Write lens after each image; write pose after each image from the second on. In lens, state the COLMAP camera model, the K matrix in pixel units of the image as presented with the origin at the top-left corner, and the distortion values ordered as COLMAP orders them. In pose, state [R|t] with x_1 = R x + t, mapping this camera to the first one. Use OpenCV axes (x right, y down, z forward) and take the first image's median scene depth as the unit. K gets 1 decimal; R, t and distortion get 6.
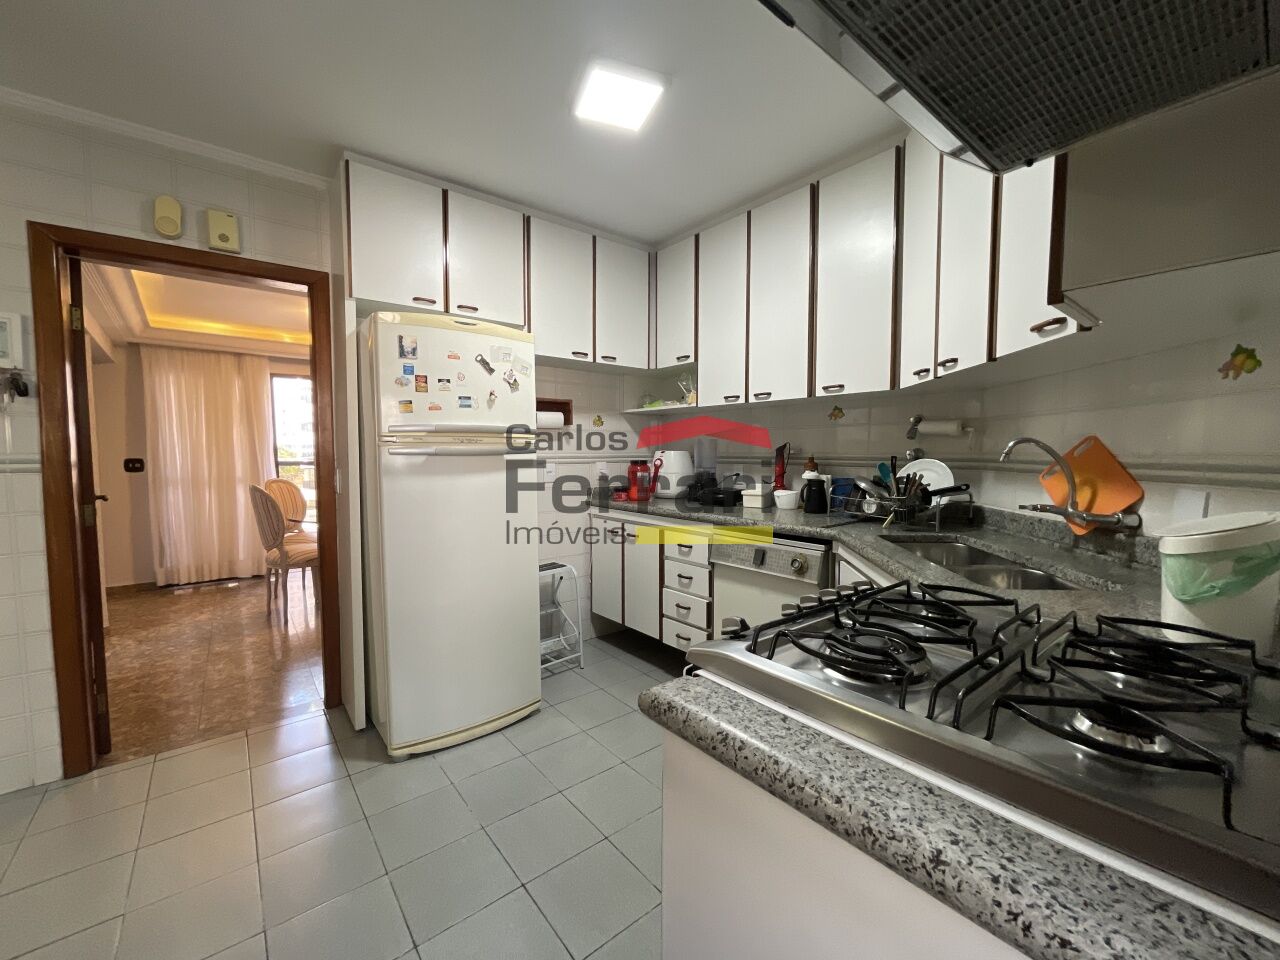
lens RADIAL K [[520.0, 0, 640.3], [0, 520.0, 480.4], [0, 0, 1]] dist [0.004490, -0.002170]
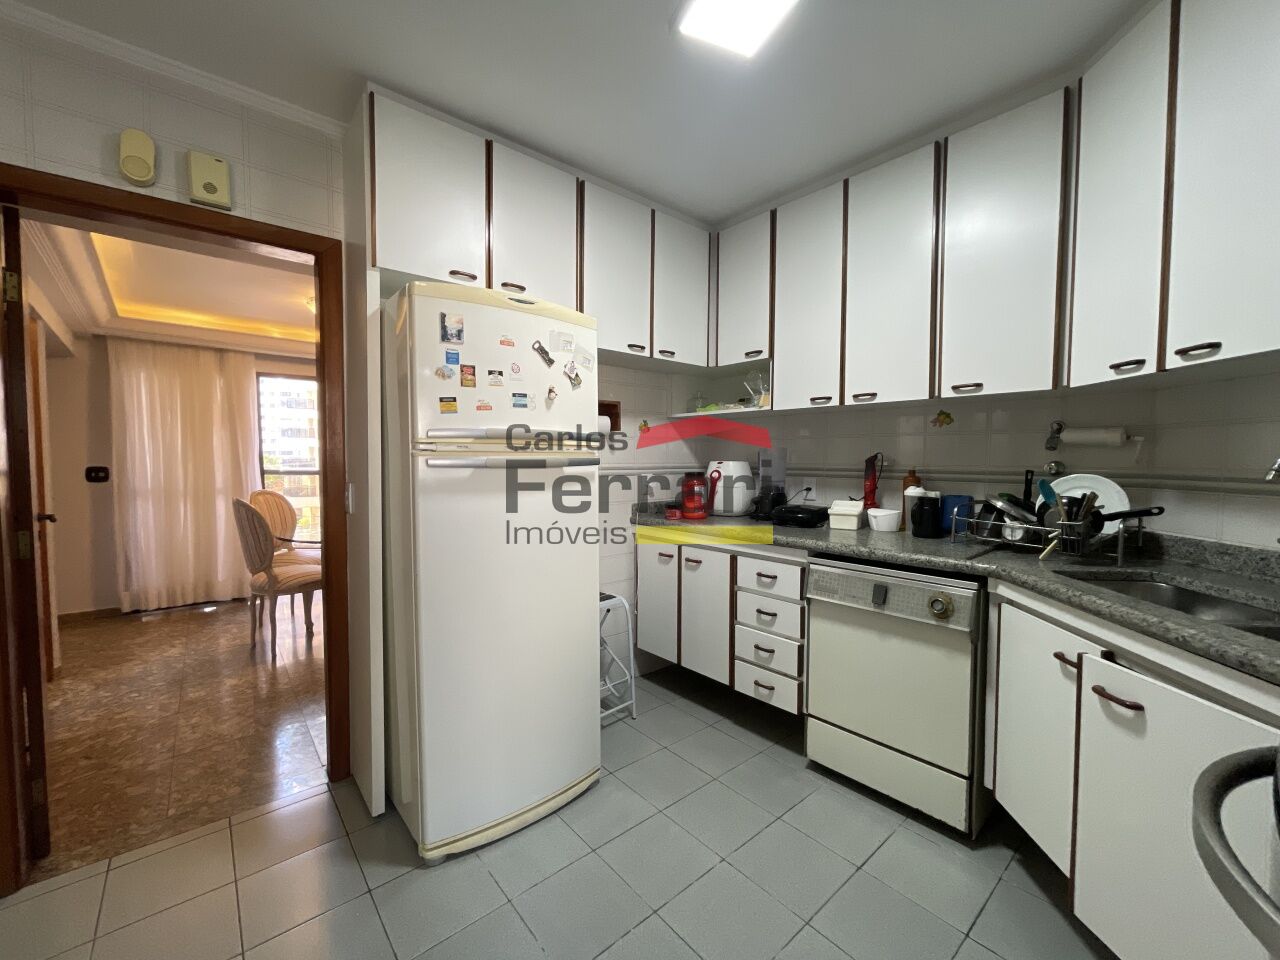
lens RADIAL K [[520.0, 0, 640.1], [0, 520.0, 480.3], [0, 0, 1]] dist [0.004490, -0.002170]
pose [[0.999568, 0.003512, 0.029186, -0.147949], [-0.003087, 0.999889, -0.014609, -0.015203], [-0.029234, 0.014512, 0.999467, 0.172934]]
